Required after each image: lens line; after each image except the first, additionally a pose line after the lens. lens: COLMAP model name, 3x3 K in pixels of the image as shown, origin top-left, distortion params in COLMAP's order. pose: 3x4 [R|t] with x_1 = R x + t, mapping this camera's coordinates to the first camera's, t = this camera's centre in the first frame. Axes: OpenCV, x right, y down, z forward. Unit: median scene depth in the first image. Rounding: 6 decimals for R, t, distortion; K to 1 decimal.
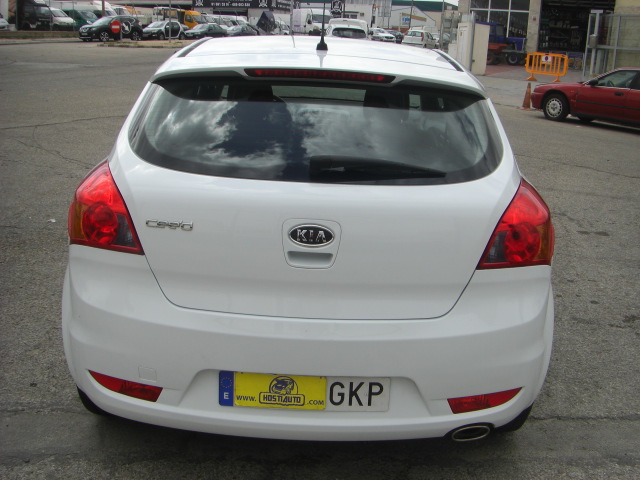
lens RADIAL K [[726.3, 0, 339.4], [0, 726.3, 242.7], [0, 0, 1]] dist [-0.185596, 0.125312]
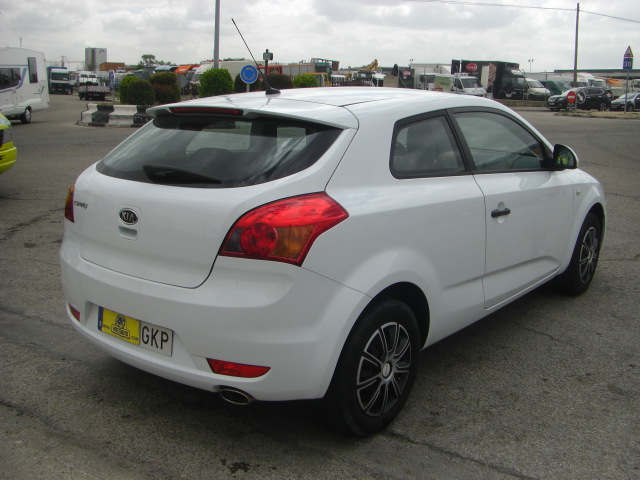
lens RADIAL K [[726.3, 0, 339.4], [0, 726.3, 242.7], [0, 0, 1]] dist [-0.185596, 0.125312]
pose [[0.786467, 0.096032, -0.610121, 1.026868], [-0.155285, 0.986852, -0.044838, 0.035454], [0.597793, 0.130007, 0.791039, 0.105431]]
